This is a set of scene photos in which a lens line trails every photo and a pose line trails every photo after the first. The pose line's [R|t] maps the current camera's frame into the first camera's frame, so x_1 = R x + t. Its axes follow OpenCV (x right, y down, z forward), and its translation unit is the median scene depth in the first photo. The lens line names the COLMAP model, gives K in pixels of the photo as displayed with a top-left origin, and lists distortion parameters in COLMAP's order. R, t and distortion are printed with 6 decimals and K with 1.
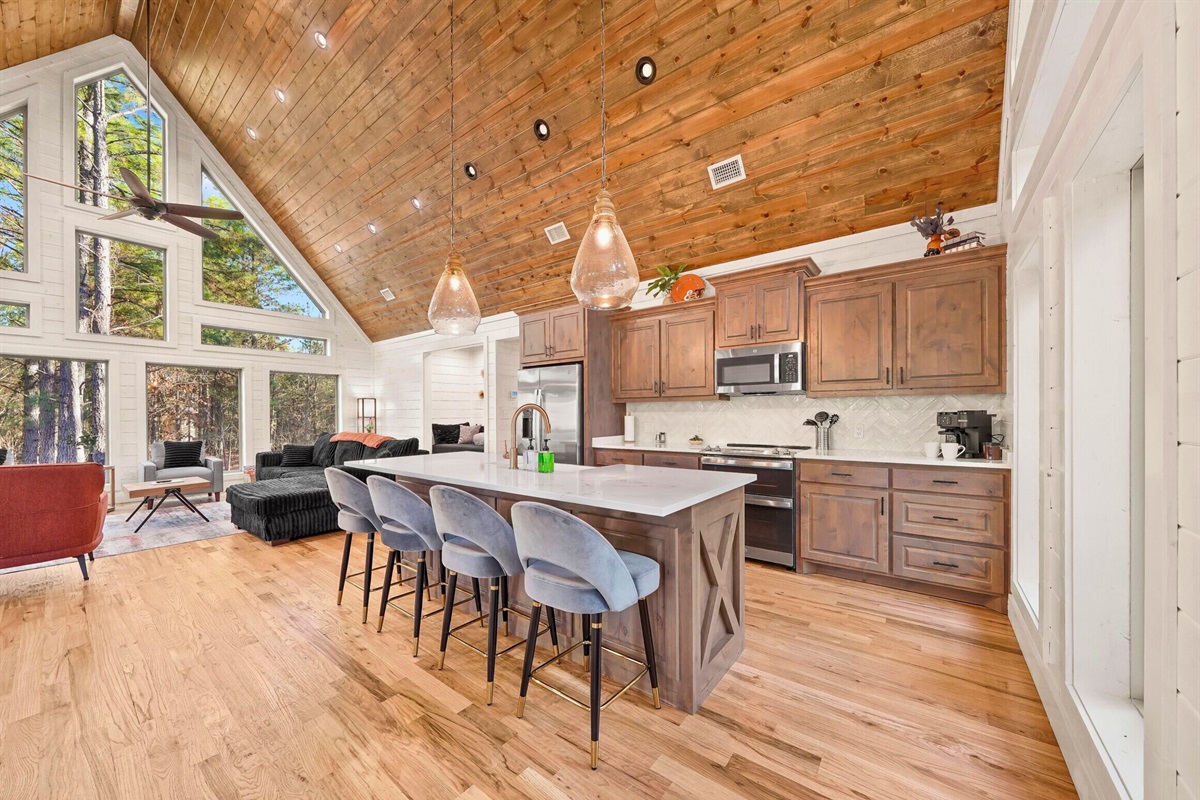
lens RADIAL K [[419.8, 0, 591.8], [0, 419.8, 415.4], [0, 0, 1]] dist [-0.008494, 0.000861]
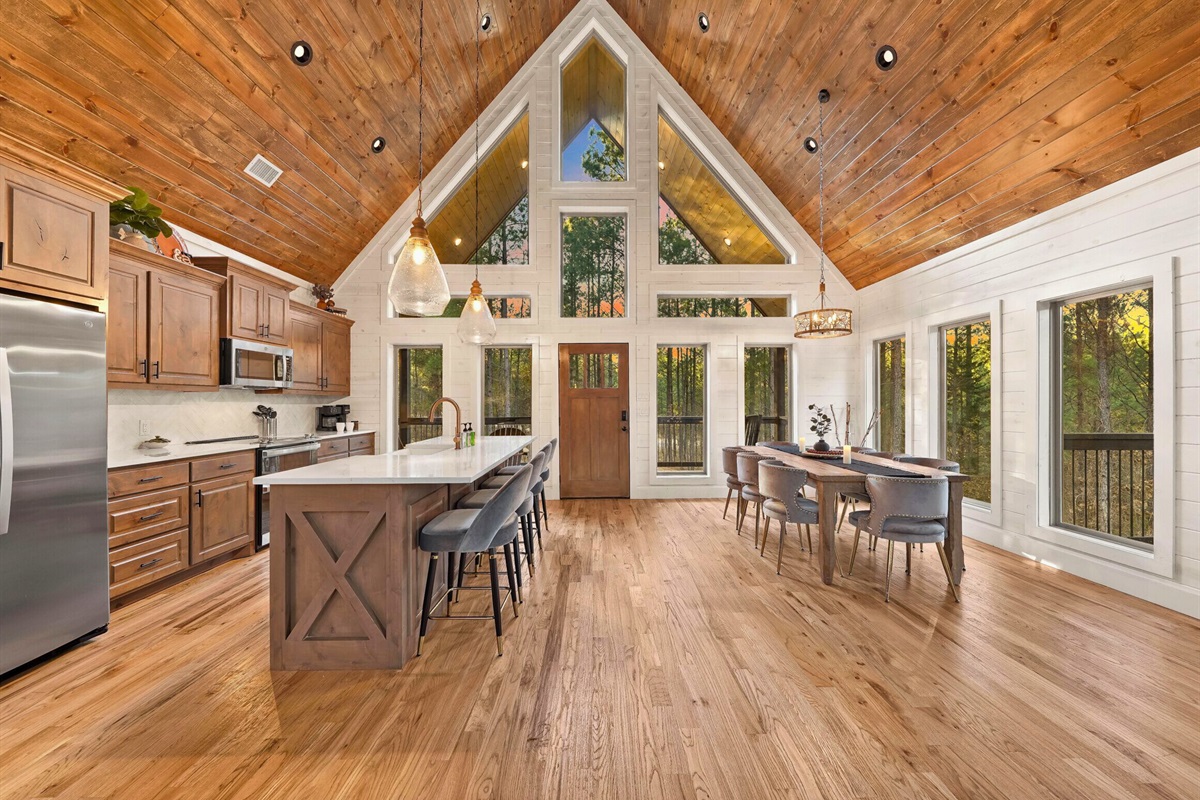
lens RADIAL K [[419.8, 0, 598.3], [0, 419.8, 401.5], [0, 0, 1]] dist [-0.008494, 0.000861]
pose [[-0.618834, 0.009694, 0.785462, -0.996797], [0.008705, 0.999947, -0.005482, -0.003258], [-0.785474, 0.003445, -0.618885, 1.006017]]
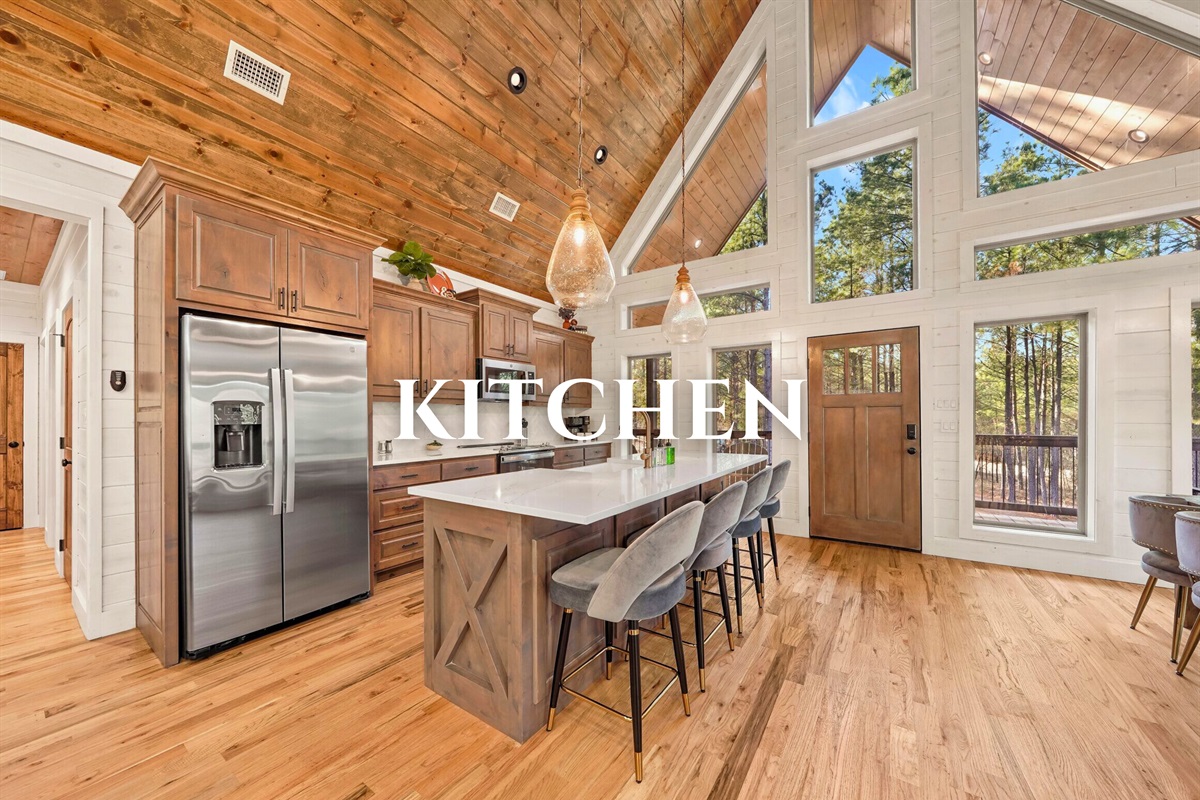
lens RADIAL K [[419.8, 0, 600.7], [0, 419.8, 416.2], [0, 0, 1]] dist [-0.008494, 0.000861]
pose [[-0.057863, 0.005888, 0.998307, -0.850478], [0.006367, 0.999964, -0.005529, 0.002330], [-0.998304, 0.006036, -0.057899, 0.816507]]
